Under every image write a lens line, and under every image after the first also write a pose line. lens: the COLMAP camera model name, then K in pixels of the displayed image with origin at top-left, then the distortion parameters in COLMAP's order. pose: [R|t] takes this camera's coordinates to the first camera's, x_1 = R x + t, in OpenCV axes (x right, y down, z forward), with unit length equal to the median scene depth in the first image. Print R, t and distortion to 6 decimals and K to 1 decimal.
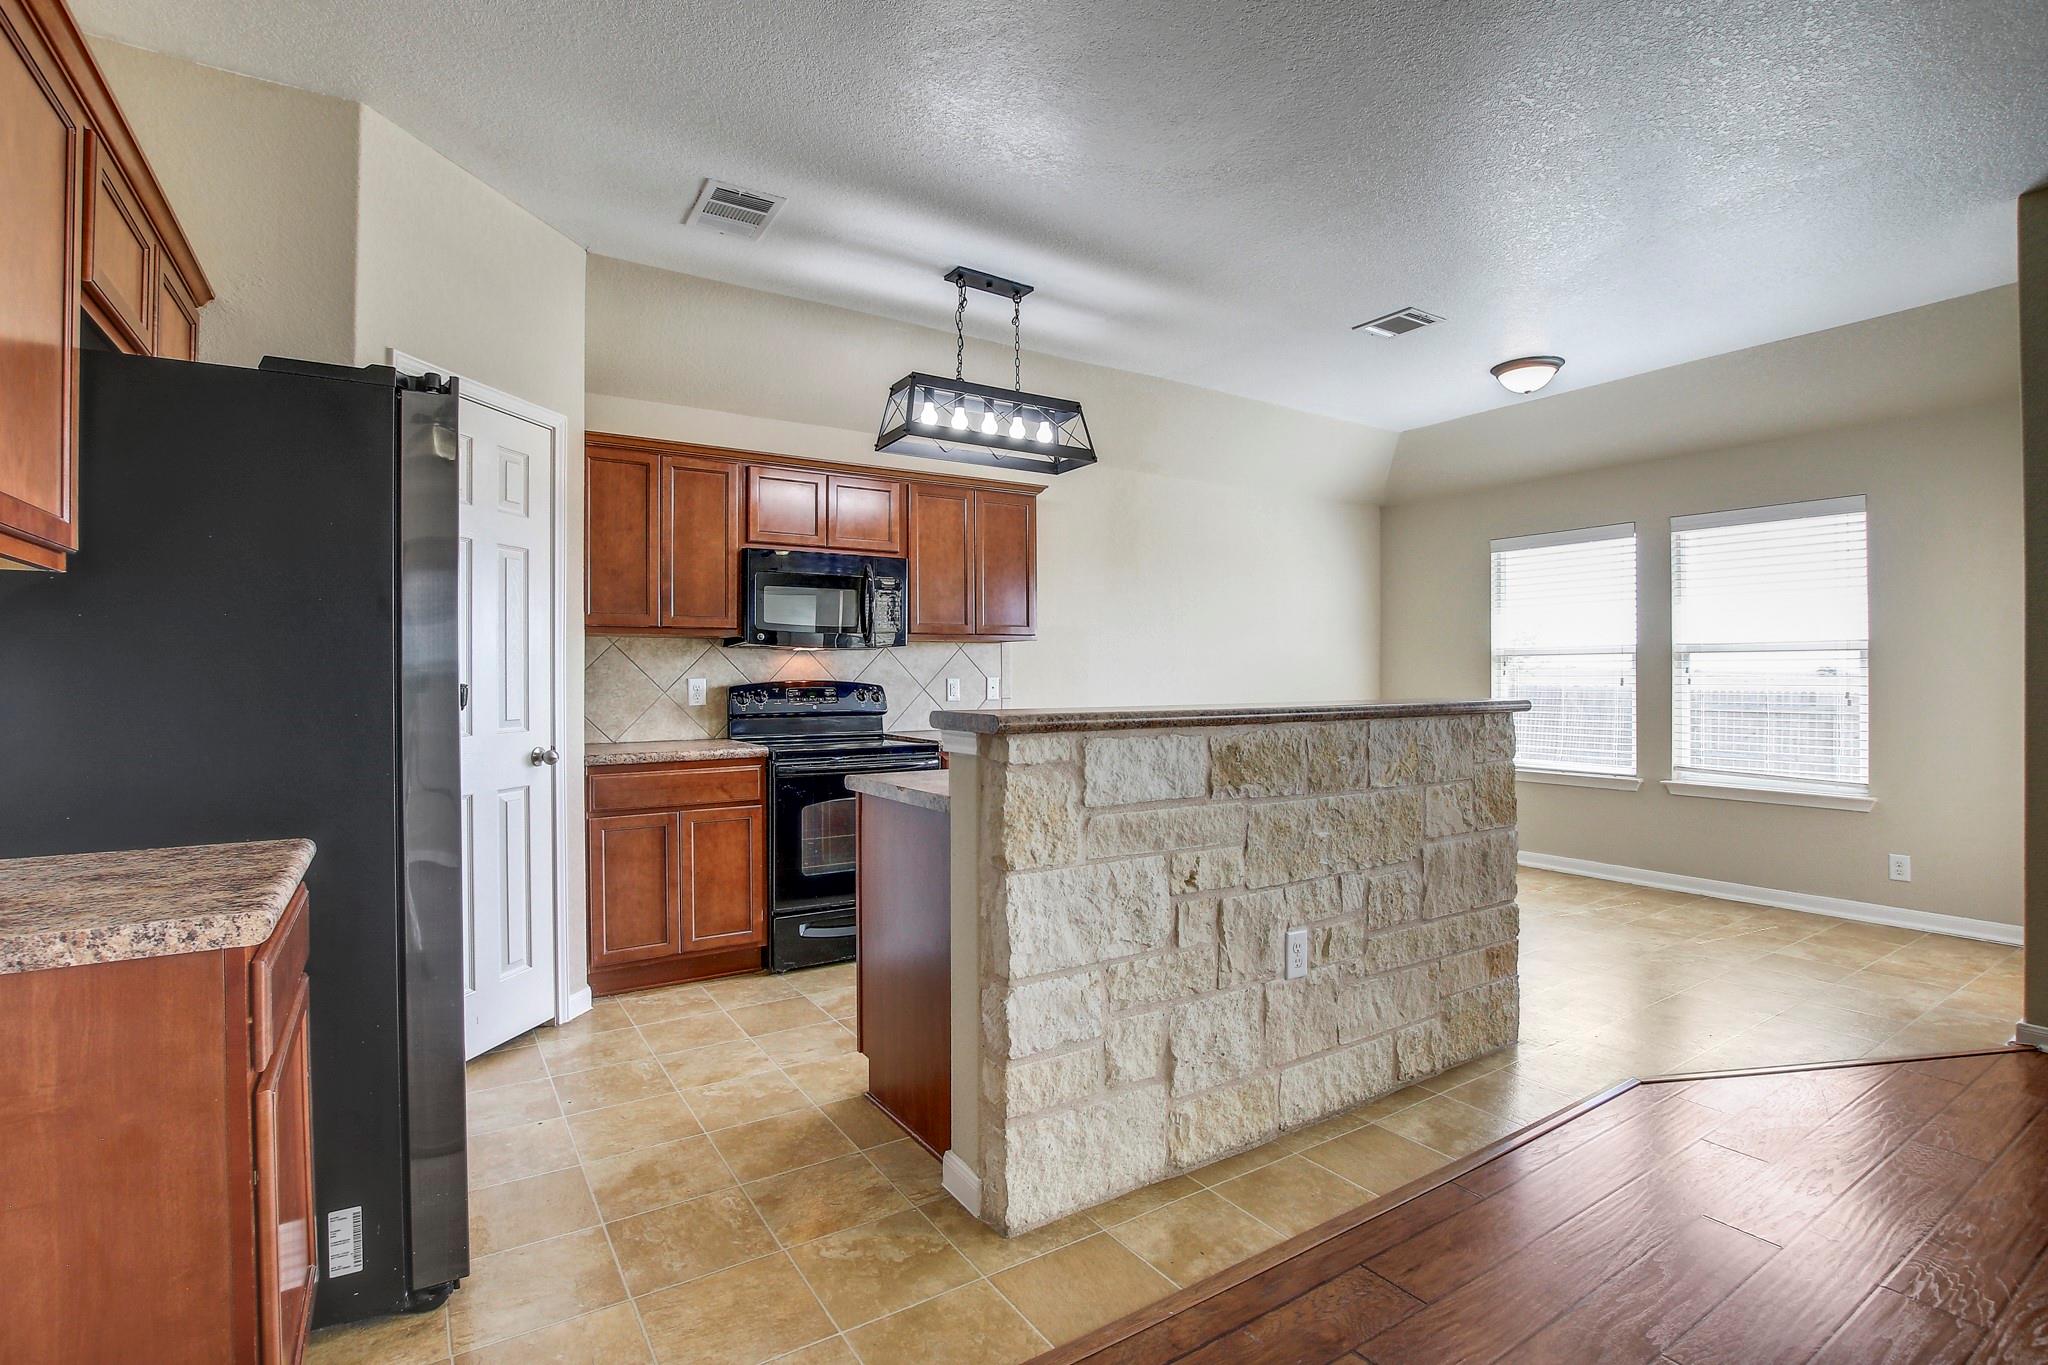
lens RADIAL K [[951.9, 0, 1024.0], [0, 951.9, 682.5], [0, 0, 1]] dist [-0.024680, 0.000079]
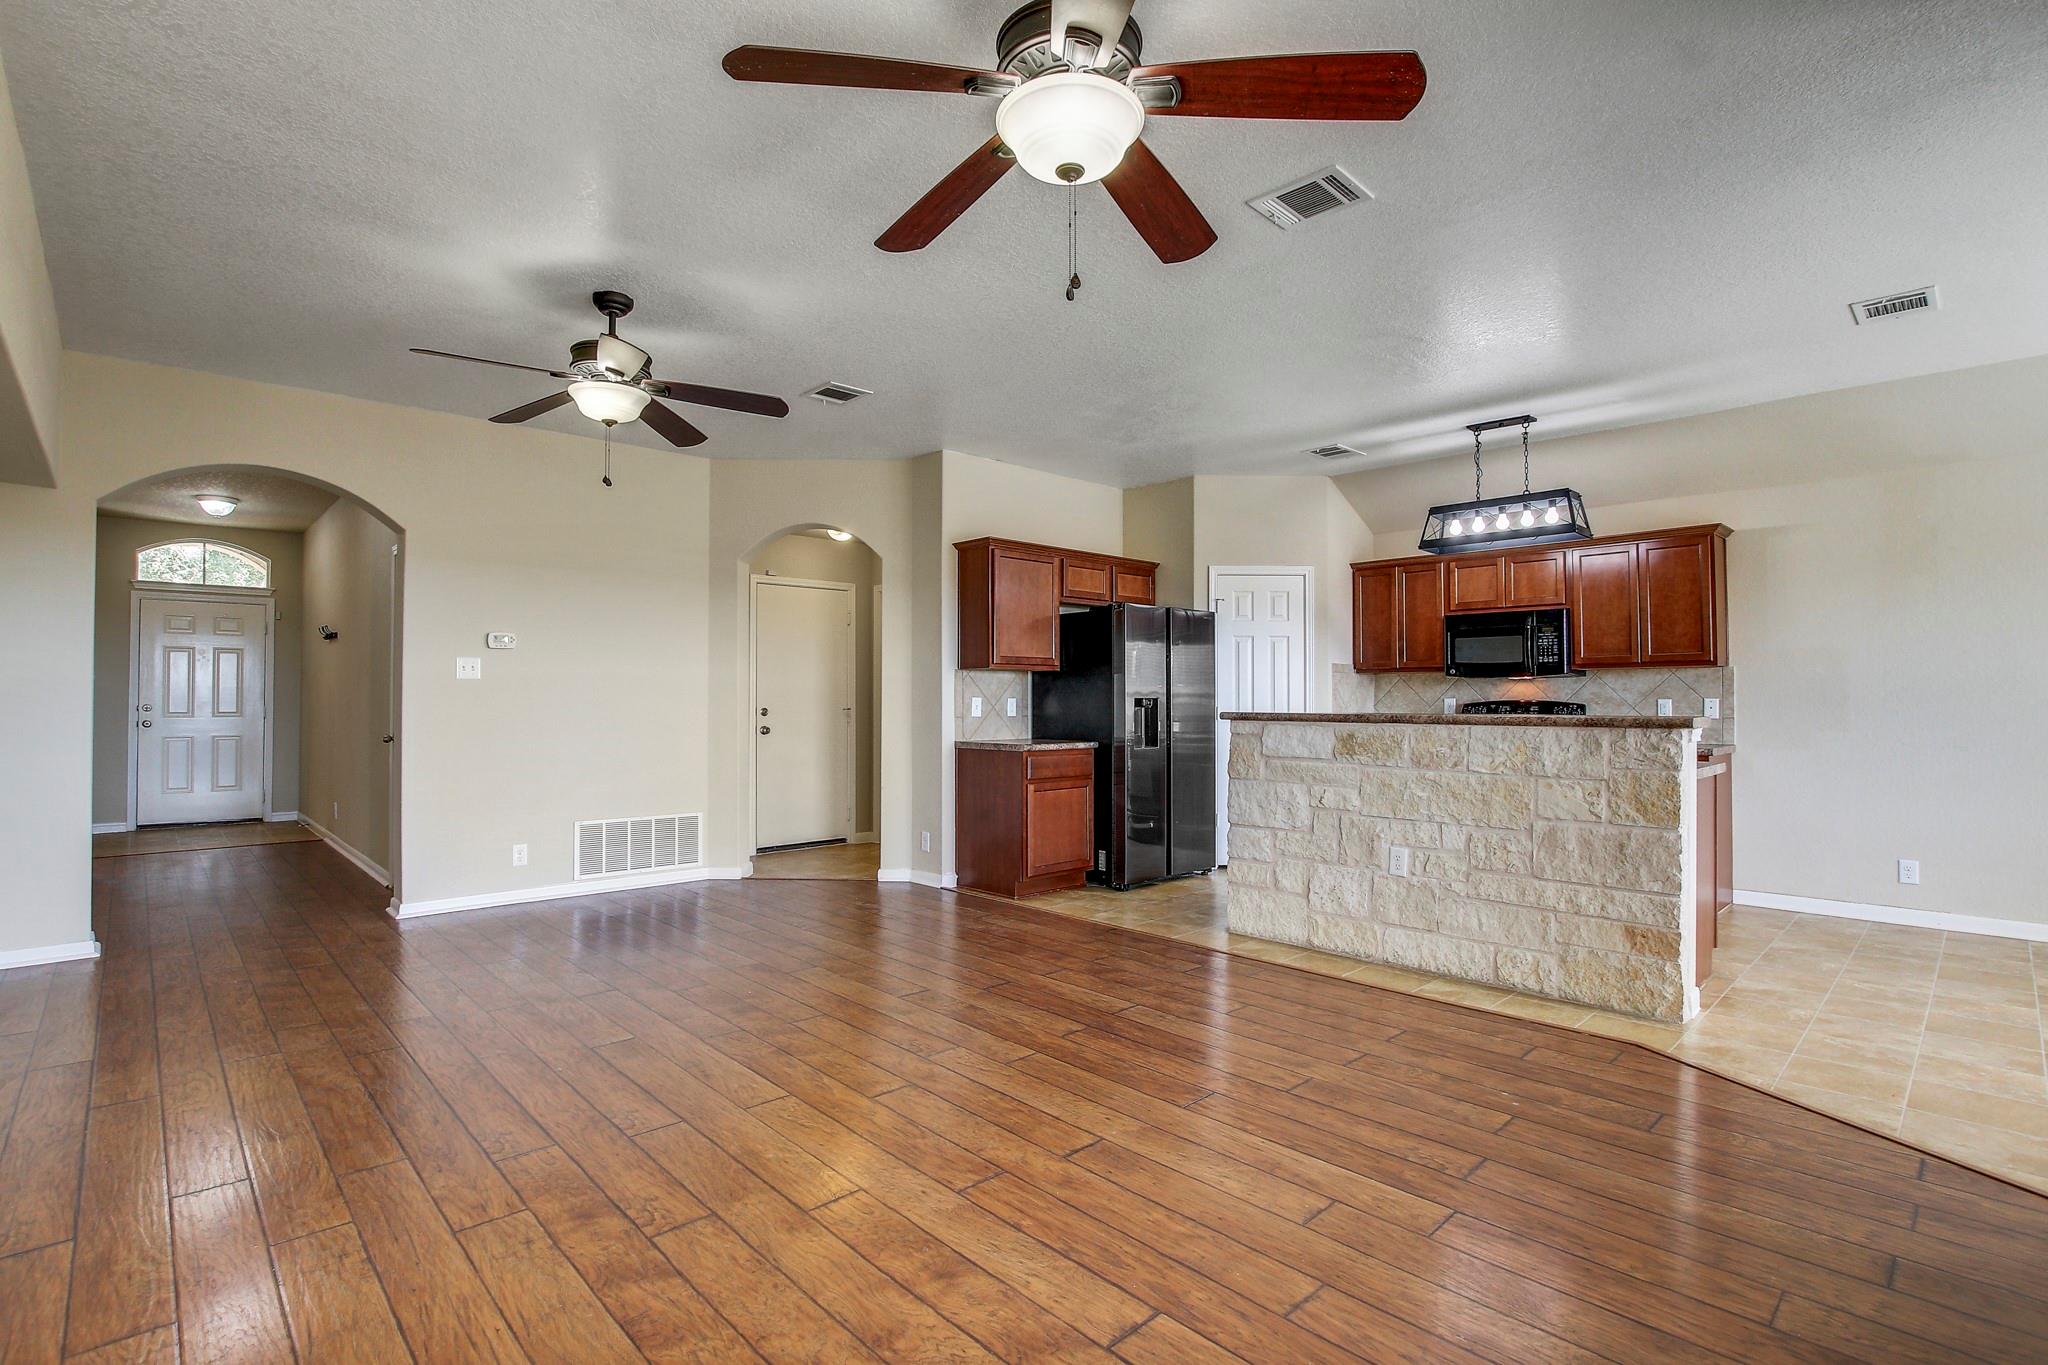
lens RADIAL K [[959.8, 0, 1024.1], [0, 959.8, 681.2], [0, 0, 1]] dist [-0.028132, 0.001292]
pose [[0.182296, -0.016505, -0.983105, 1.257946], [-0.009239, 0.999786, -0.018498, 0.002824], [0.983200, 0.012455, 0.182104, 0.025124]]
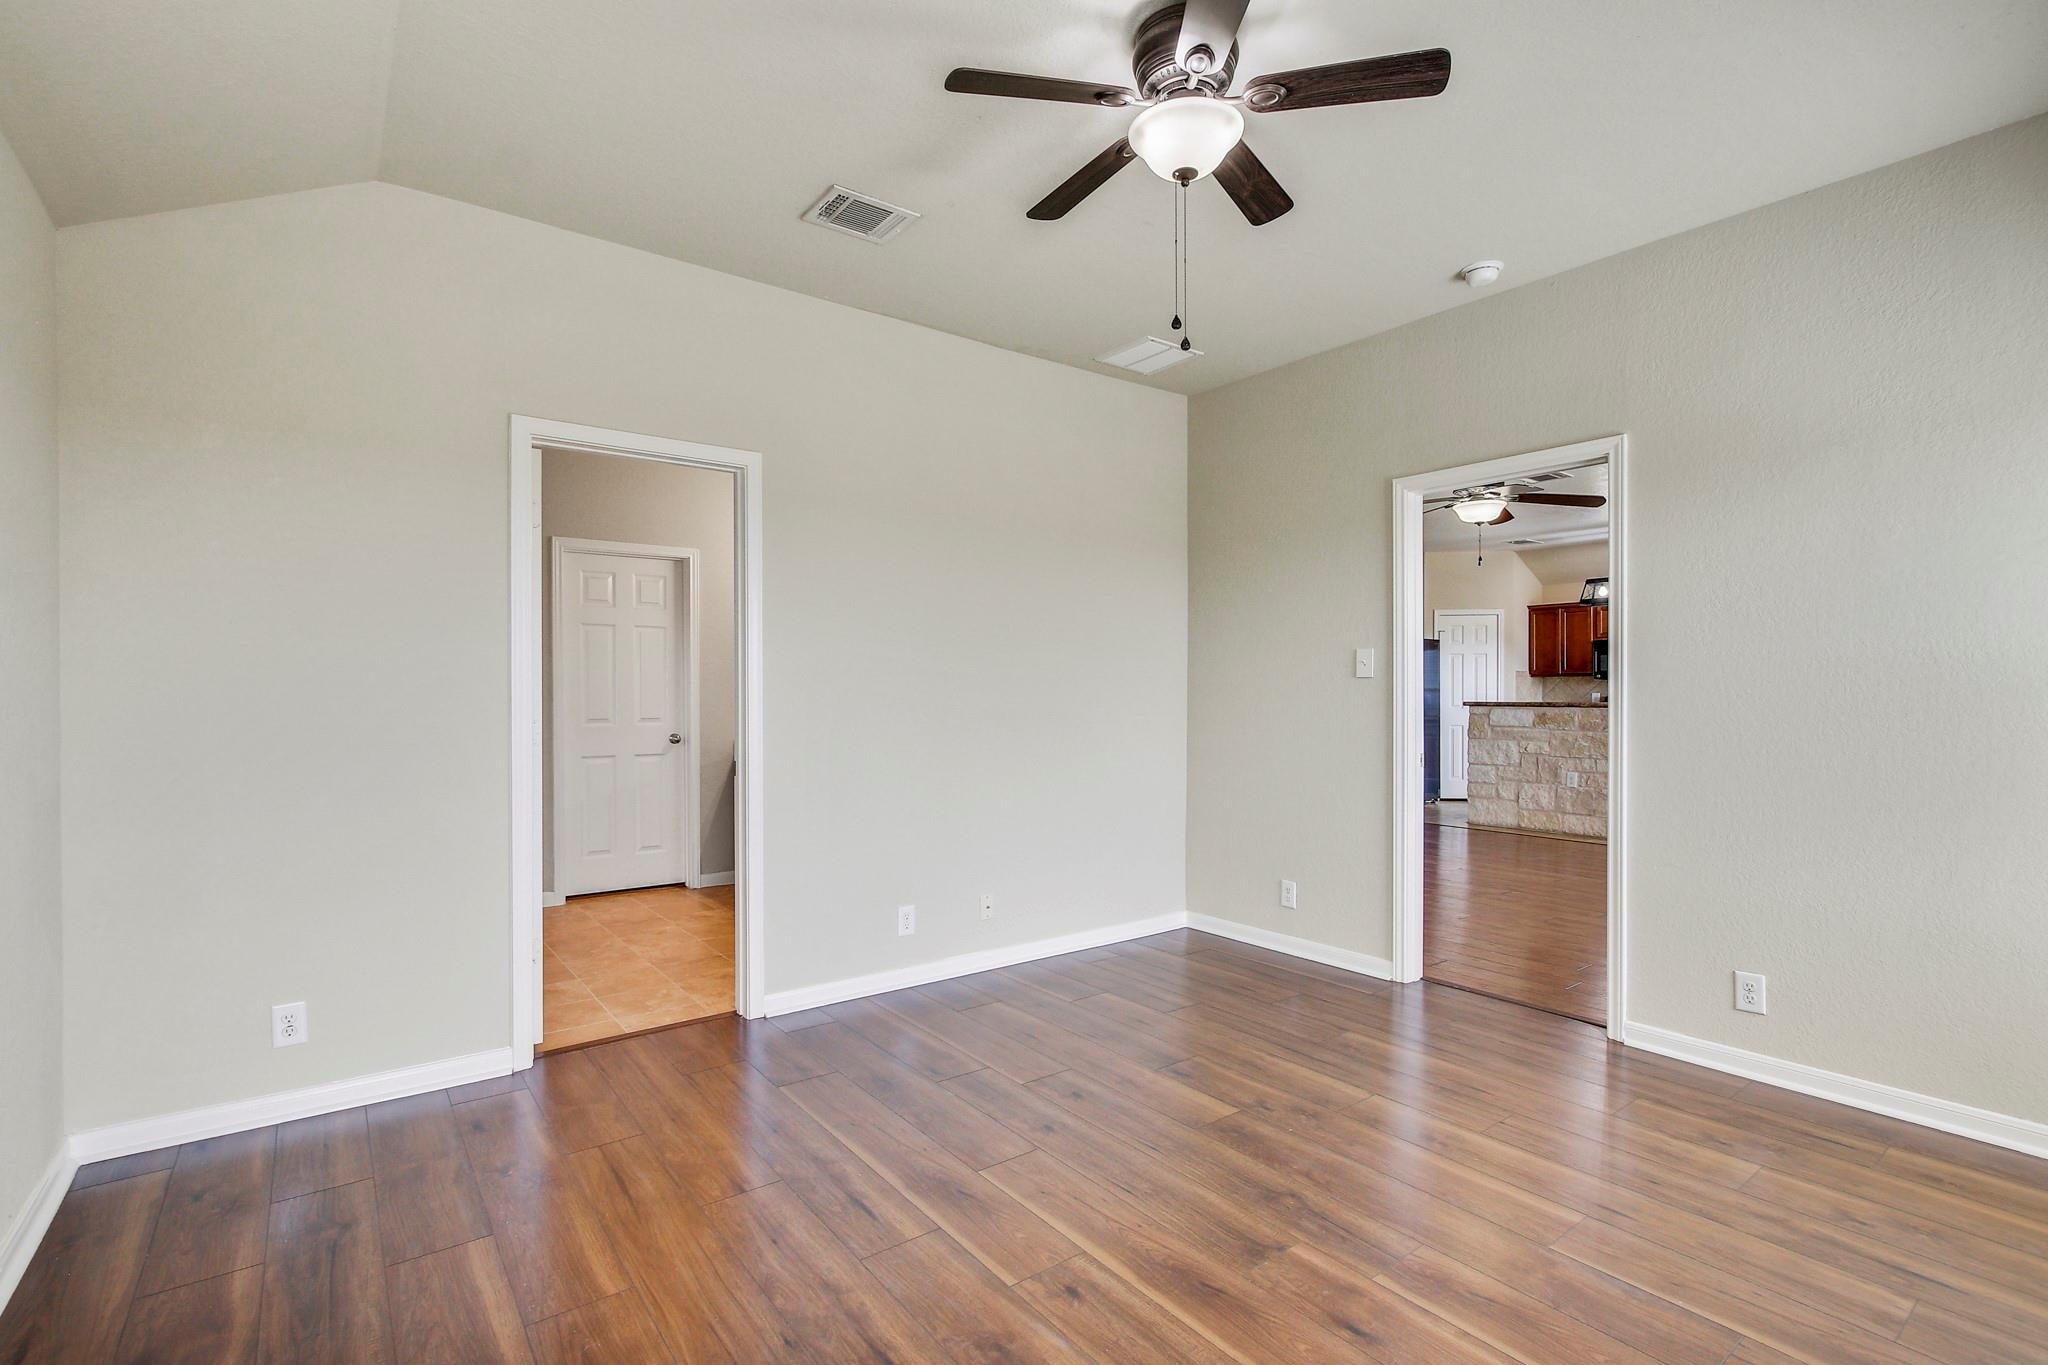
lens RADIAL K [[953.0, 0, 1013.9], [0, 953.0, 691.5], [0, 0, 1]] dist [-0.022364, 0.000774]
pose [[0.065308, 0.001652, -0.997864, 2.289388], [-0.006515, 0.999978, 0.001229, -0.001782], [0.997844, 0.006421, 0.065318, -0.741326]]
